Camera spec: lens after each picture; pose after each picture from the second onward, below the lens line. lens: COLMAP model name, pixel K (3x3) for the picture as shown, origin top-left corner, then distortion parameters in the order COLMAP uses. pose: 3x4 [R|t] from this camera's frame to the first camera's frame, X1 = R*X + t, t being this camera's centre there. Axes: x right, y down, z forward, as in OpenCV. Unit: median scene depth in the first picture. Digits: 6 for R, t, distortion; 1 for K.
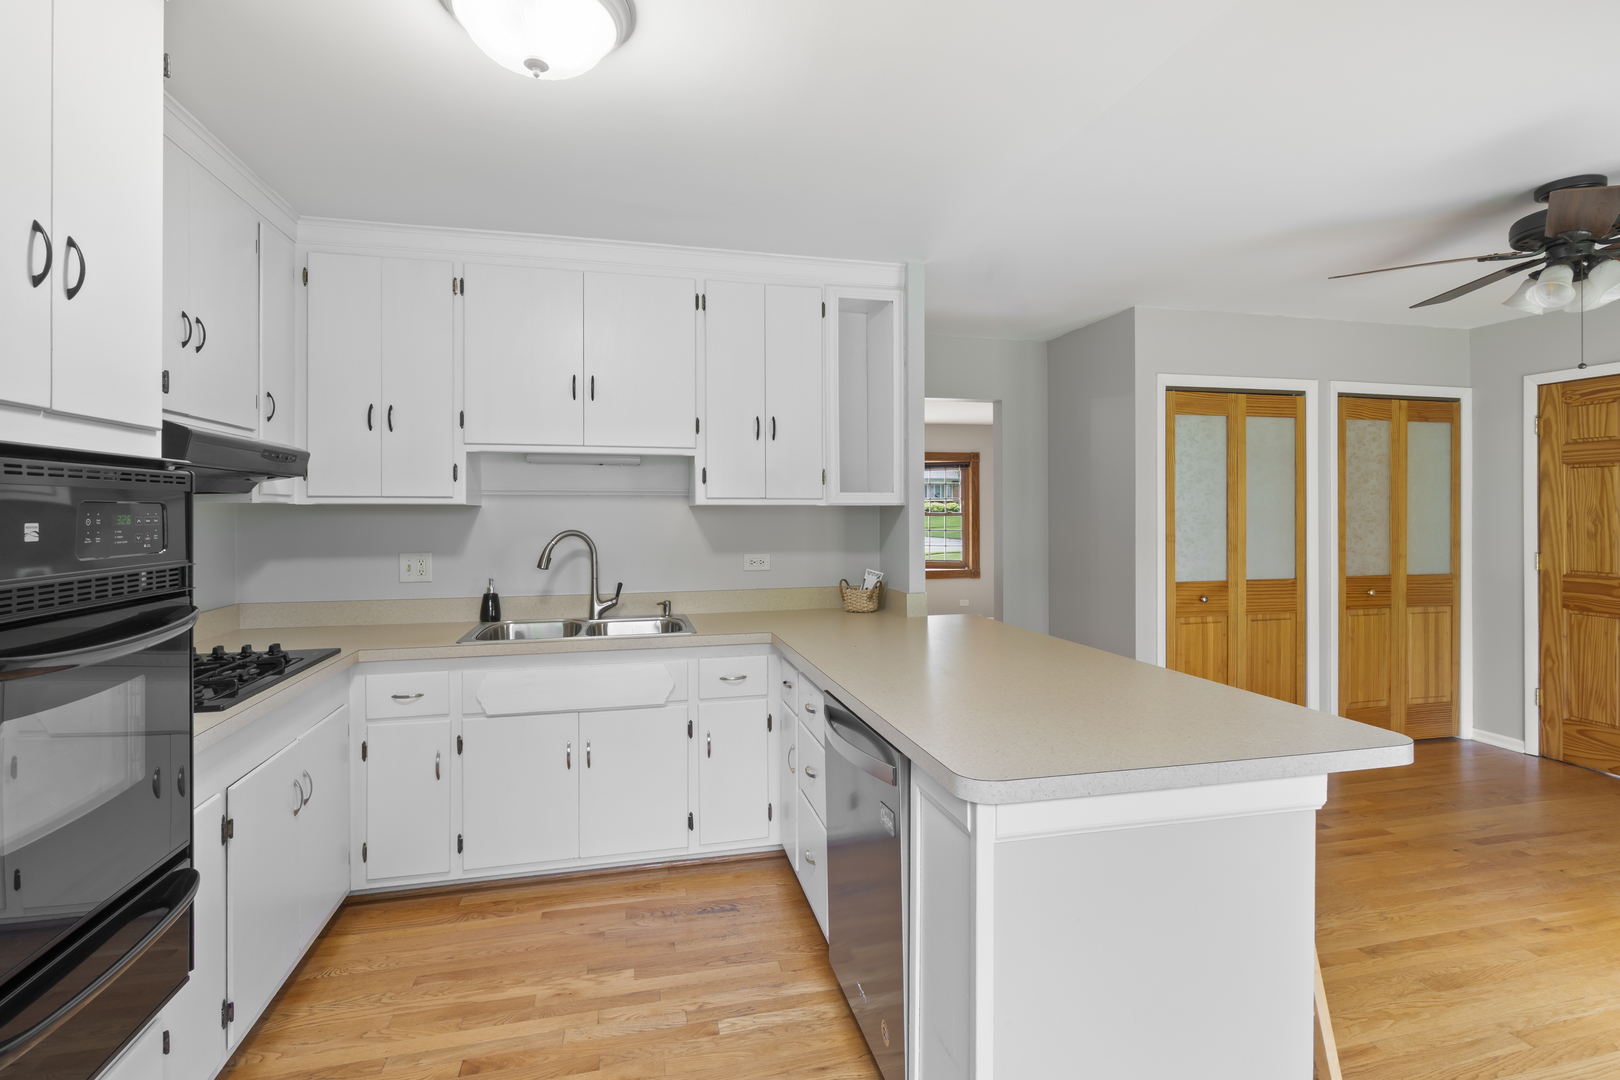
lens RADIAL K [[764.9, 0, 810.1], [0, 764.9, 508.7], [0, 0, 1]] dist [-0.000467, 0.000906]
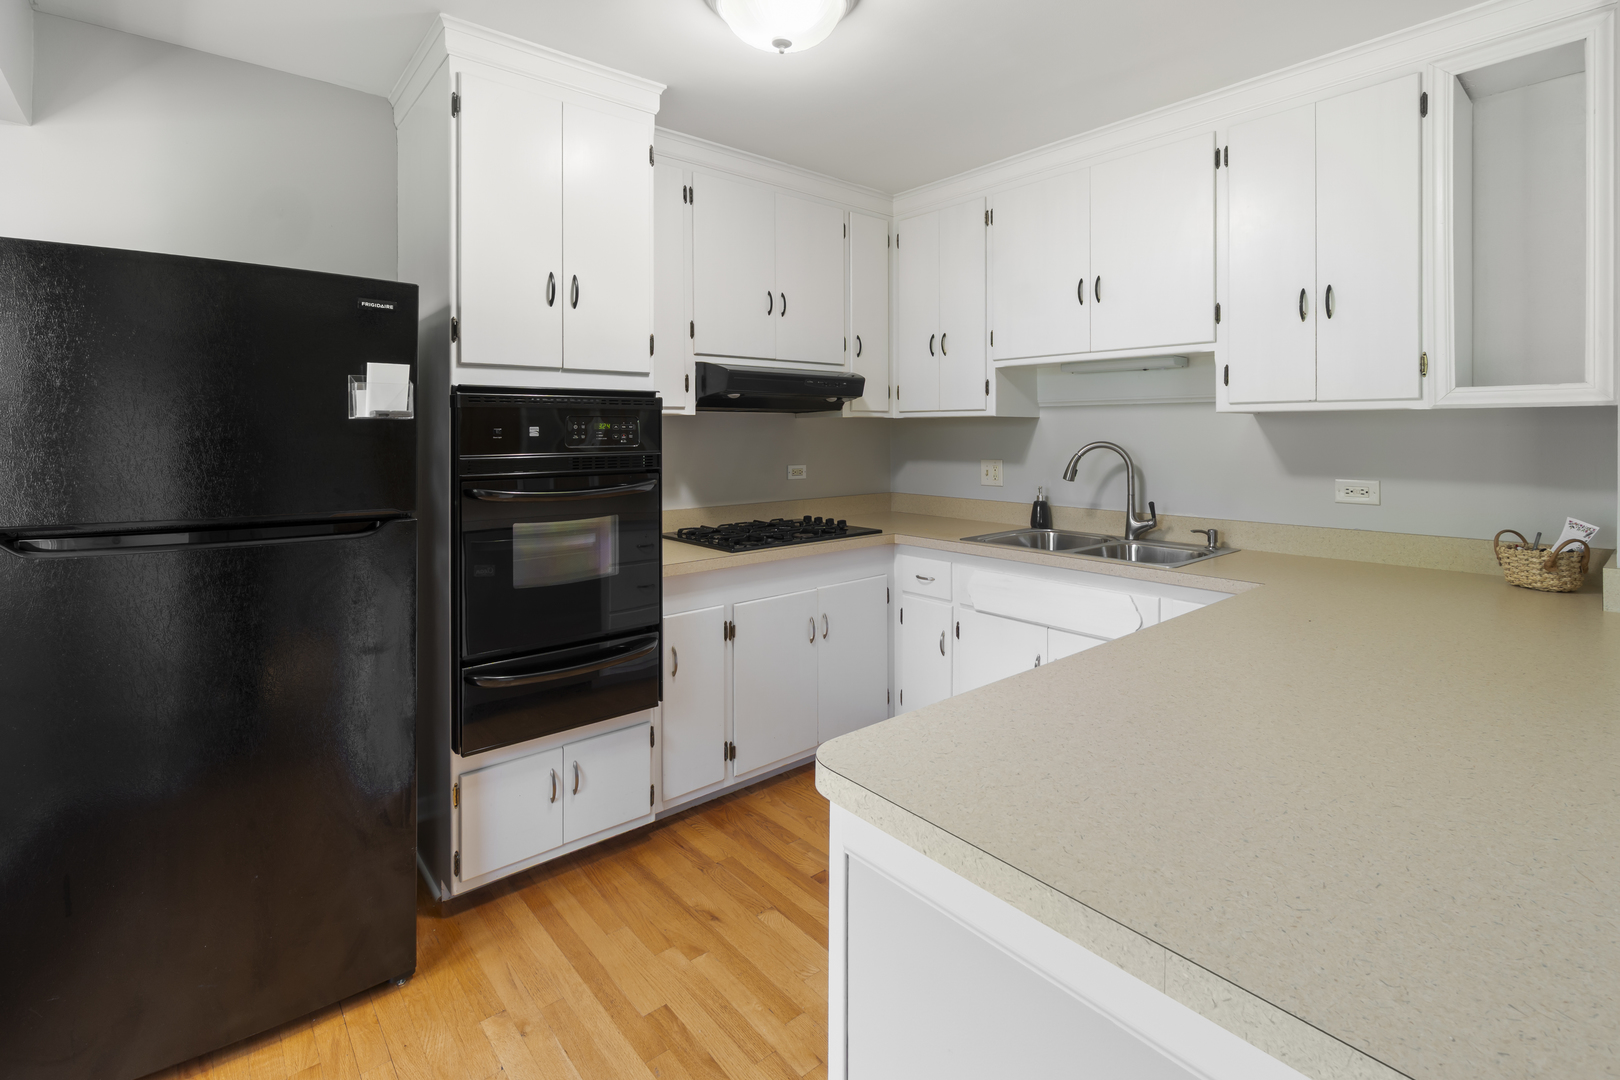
lens RADIAL K [[752.4, 0, 810.7], [0, 752.4, 428.3], [0, 0, 1]] dist [-0.000246, 0.000159]
pose [[0.449335, -0.001866, -0.893362, 0.364545], [0.005985, 0.999982, 0.000922, 0.008705], [0.893343, -0.005760, 0.449338, 0.264925]]
